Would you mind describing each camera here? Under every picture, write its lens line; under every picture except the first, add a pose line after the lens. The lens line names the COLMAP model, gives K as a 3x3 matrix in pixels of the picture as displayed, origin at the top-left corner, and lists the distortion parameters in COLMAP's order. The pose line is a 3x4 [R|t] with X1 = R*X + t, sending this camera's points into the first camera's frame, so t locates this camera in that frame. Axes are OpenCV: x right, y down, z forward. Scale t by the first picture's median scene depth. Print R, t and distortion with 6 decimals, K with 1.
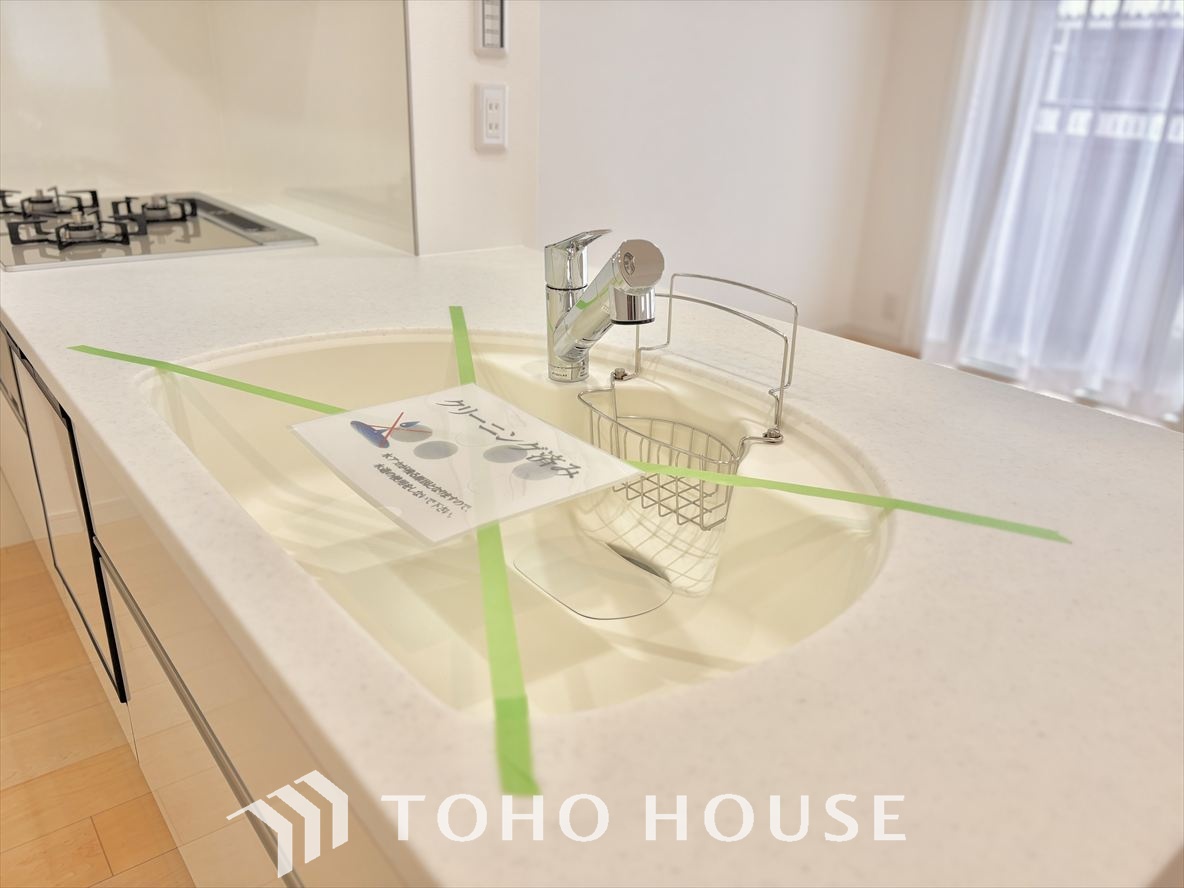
lens RADIAL K [[905.9, 0, 592.0], [0, 905.9, 444.0], [0, 0, 1]] dist [0.005971, 0.000324]
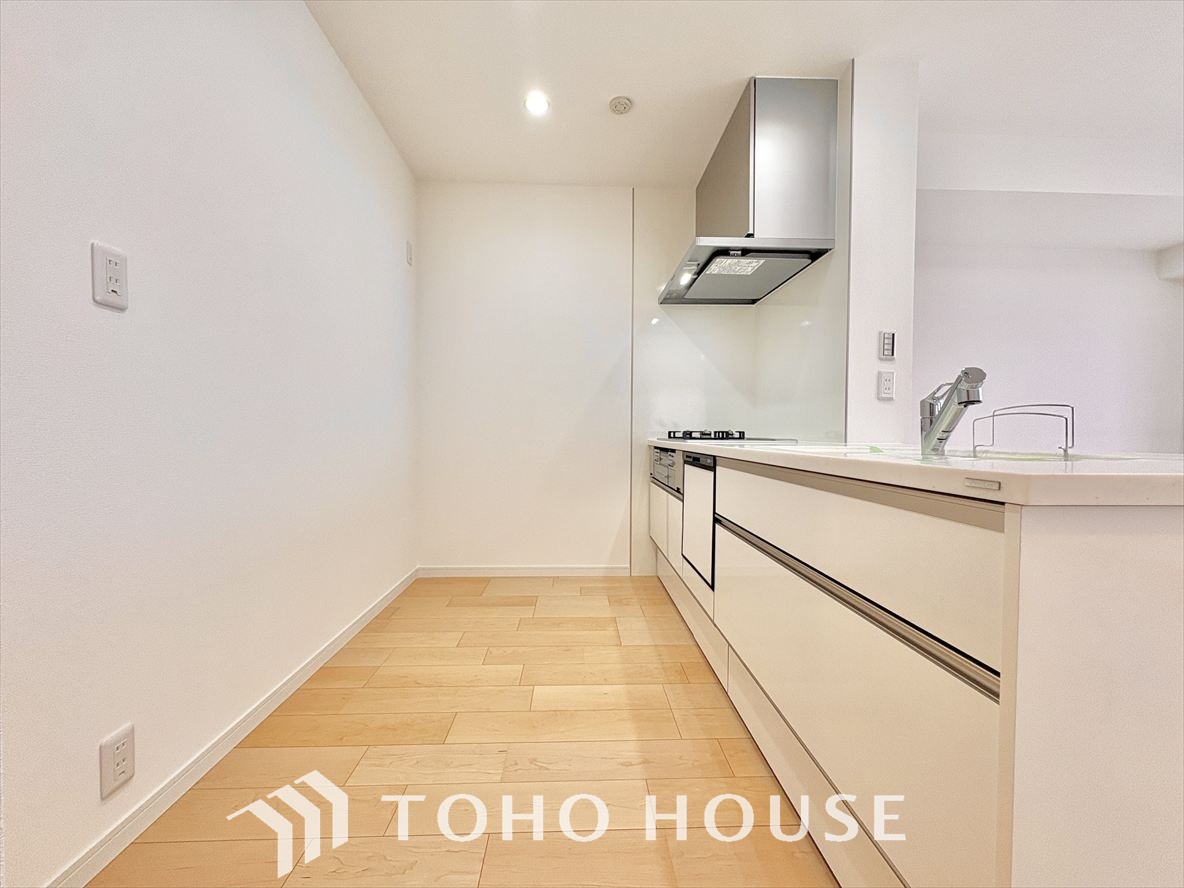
lens RADIAL K [[471.2, 0, 592.0], [0, 471.2, 444.0], [0, 0, 1]] dist [-0.000024, 0.000402]
pose [[0.806765, -0.011499, -0.590761, -0.012929], [-0.204952, 0.932292, -0.298037, 0.275530], [0.554189, 0.361523, 0.749784, -0.220791]]
